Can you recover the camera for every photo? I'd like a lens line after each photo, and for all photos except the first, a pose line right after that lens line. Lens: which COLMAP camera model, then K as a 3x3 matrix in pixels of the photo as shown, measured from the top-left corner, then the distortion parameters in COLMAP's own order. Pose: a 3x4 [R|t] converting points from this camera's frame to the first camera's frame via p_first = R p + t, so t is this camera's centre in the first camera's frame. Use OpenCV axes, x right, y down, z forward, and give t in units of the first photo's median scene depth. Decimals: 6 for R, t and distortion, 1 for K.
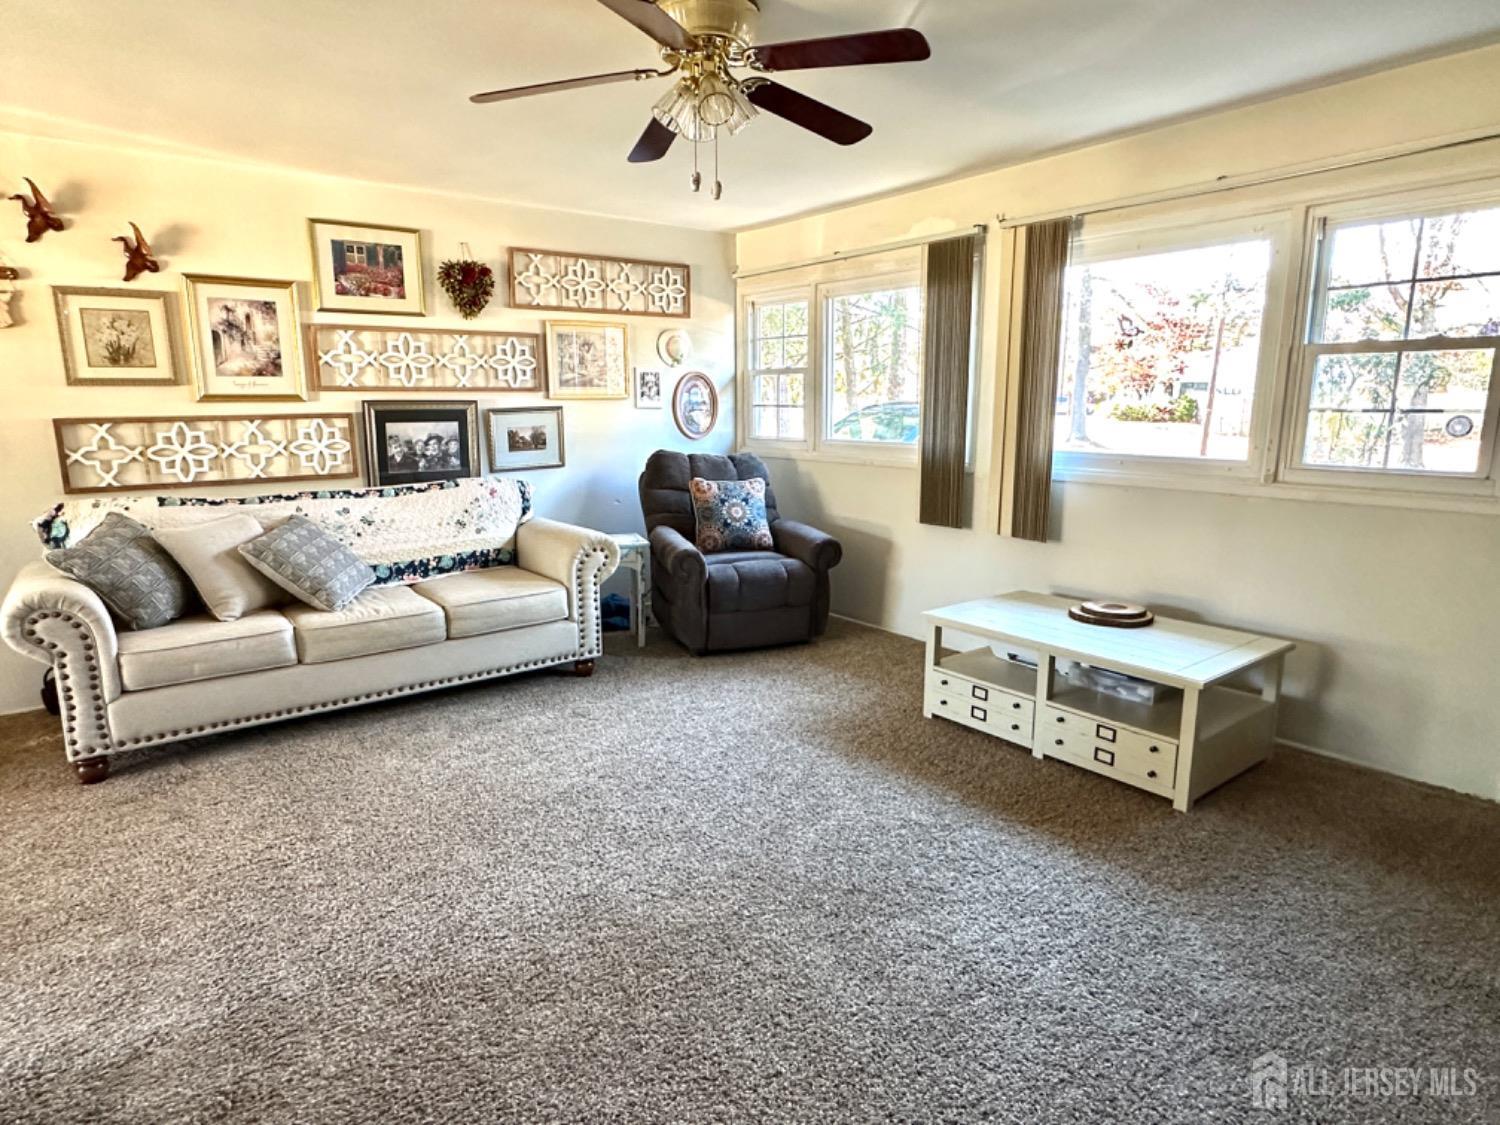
lens RADIAL K [[840.8, 0, 754.8], [0, 840.8, 563.4], [0, 0, 1]] dist [-0.006404, 0.002241]
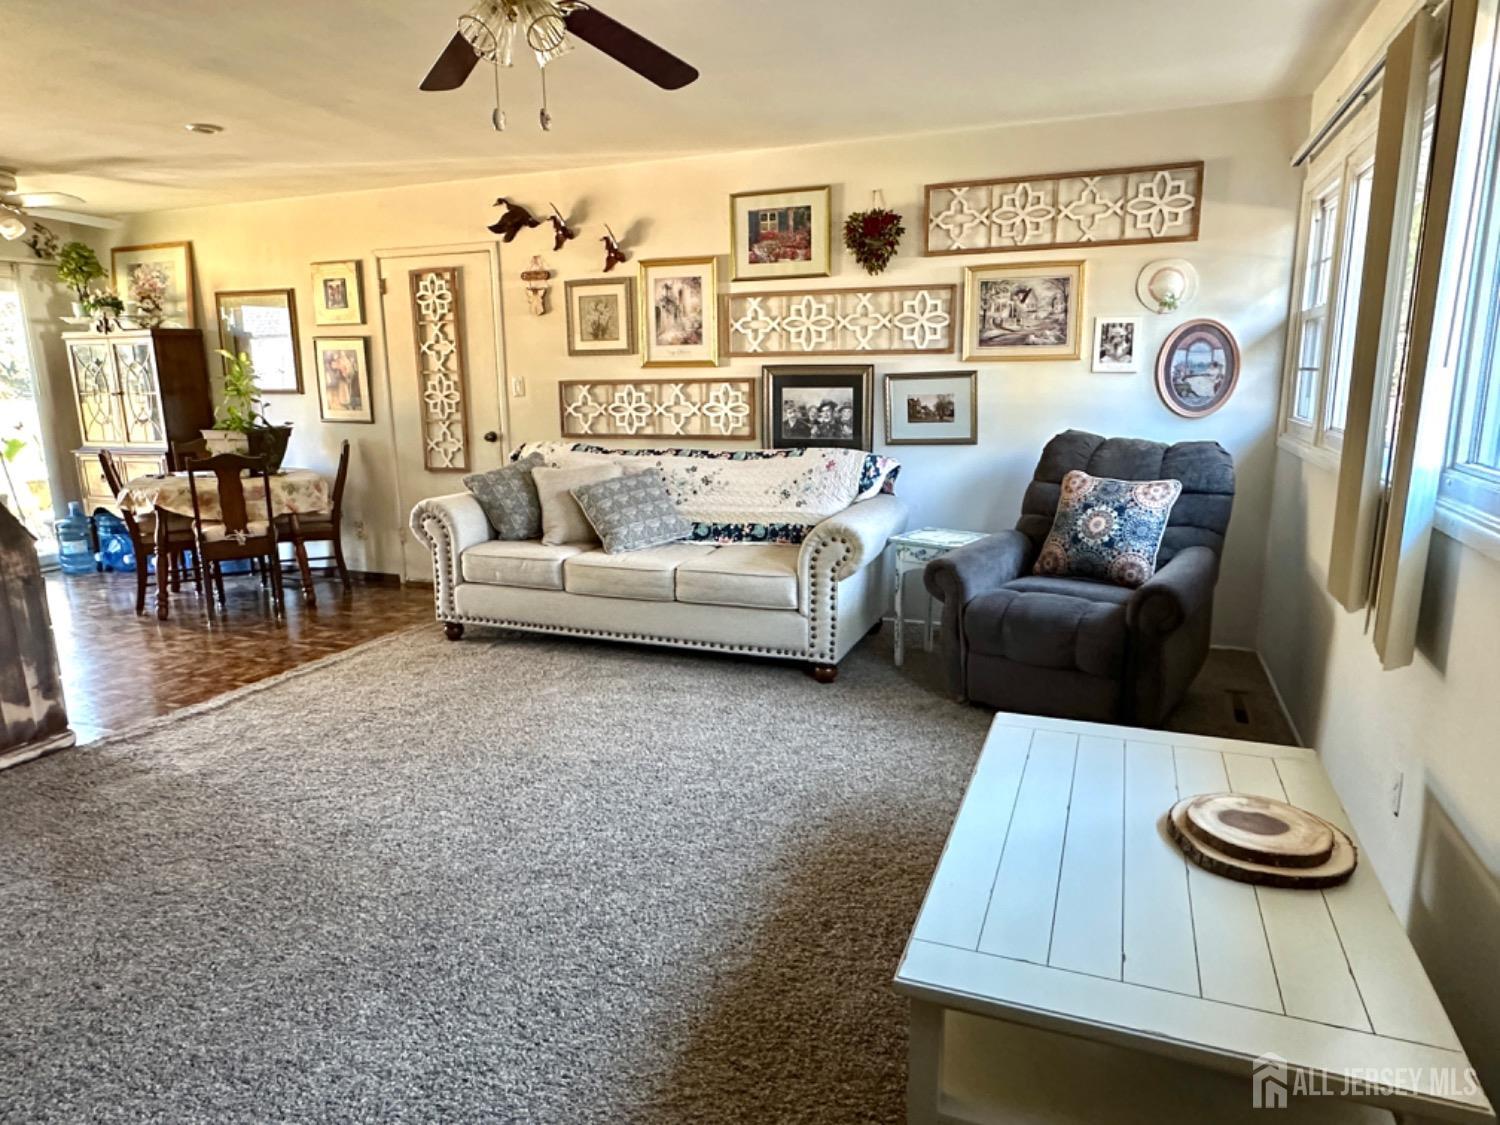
lens RADIAL K [[943.4, 0, 762.1], [0, 943.4, 571.0], [0, 0, 1]] dist [-0.006860, 0.007160]
pose [[0.519321, 0.176749, -0.836101, 0.575854], [-0.152855, 0.981812, 0.112611, -0.081224], [0.840798, 0.069321, 0.536892, 0.419755]]
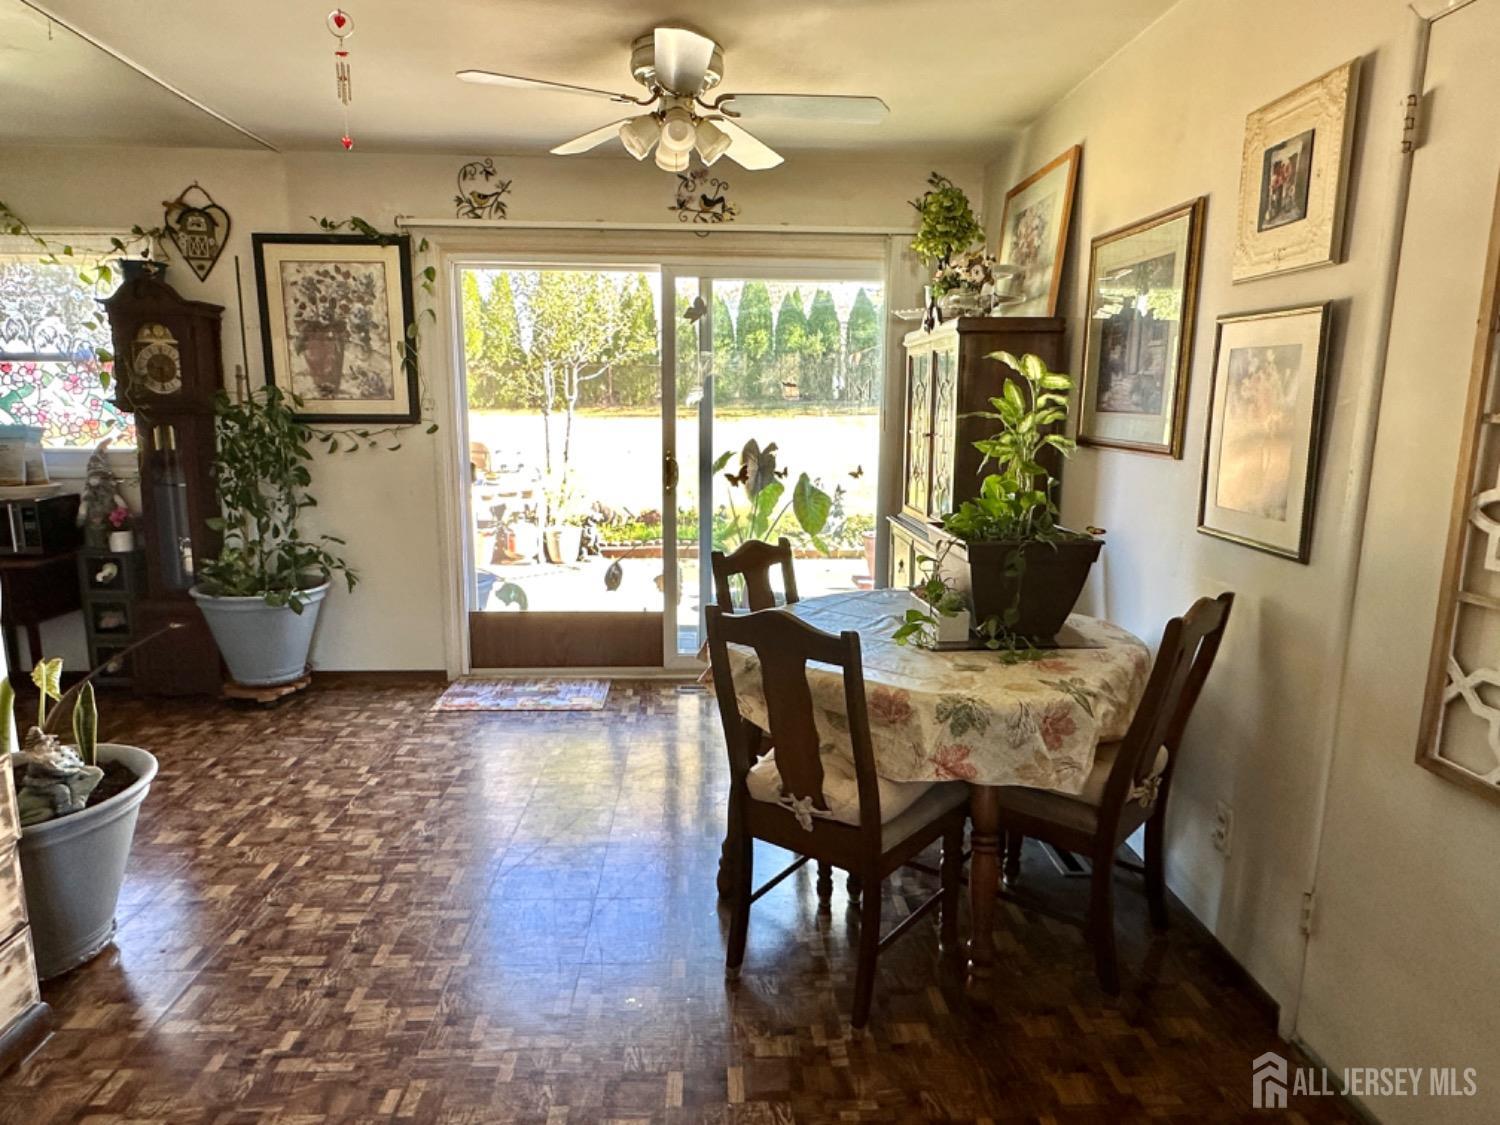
lens RADIAL K [[943.4, 0, 750.4], [0, 943.4, 558.7], [0, 0, 1]] dist [-0.006860, 0.007160]
pose [[-0.583238, 0.133648, -0.801231, -0.442630], [-0.162488, 0.947241, 0.276283, -0.138992], [0.795884, 0.291329, -0.530751, 0.709800]]
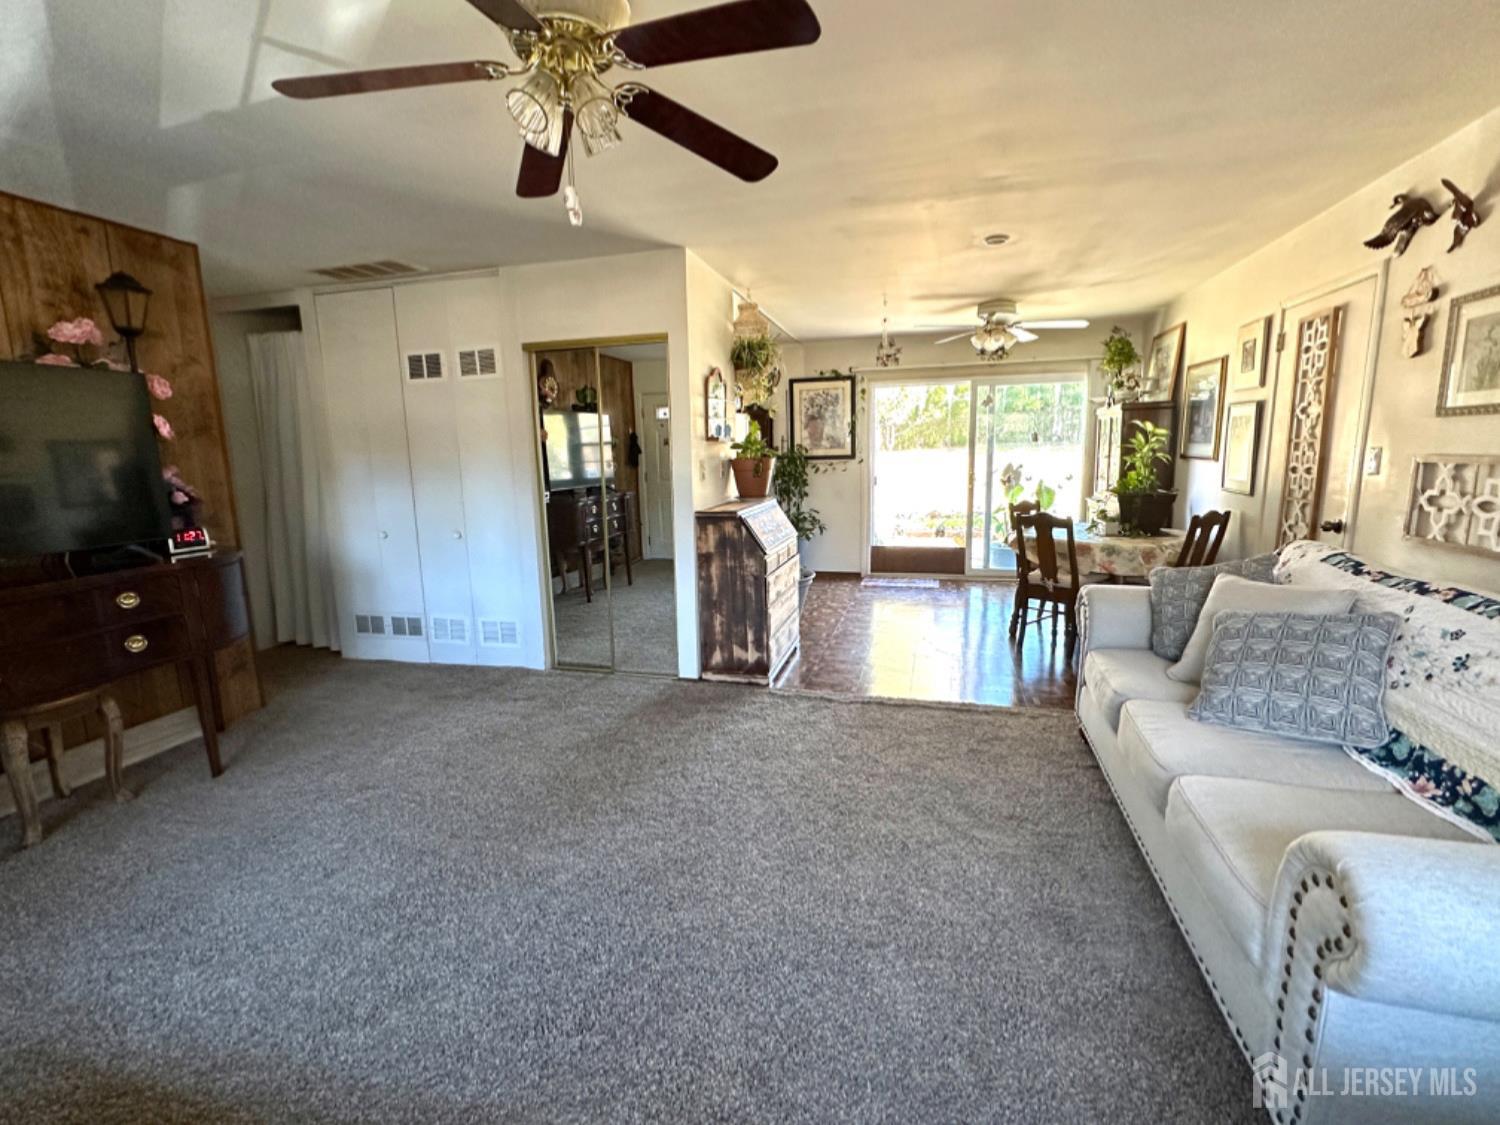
lens RADIAL K [[696.0, 0, 748.5], [0, 696.0, 559.2], [0, 0, 1]] dist [0.004190, -0.000469]
pose [[-0.803875, 0.115697, -0.583438, 0.149361], [-0.088417, 0.946758, 0.309568, -0.205306], [0.588190, 0.300439, -0.750845, 1.024925]]
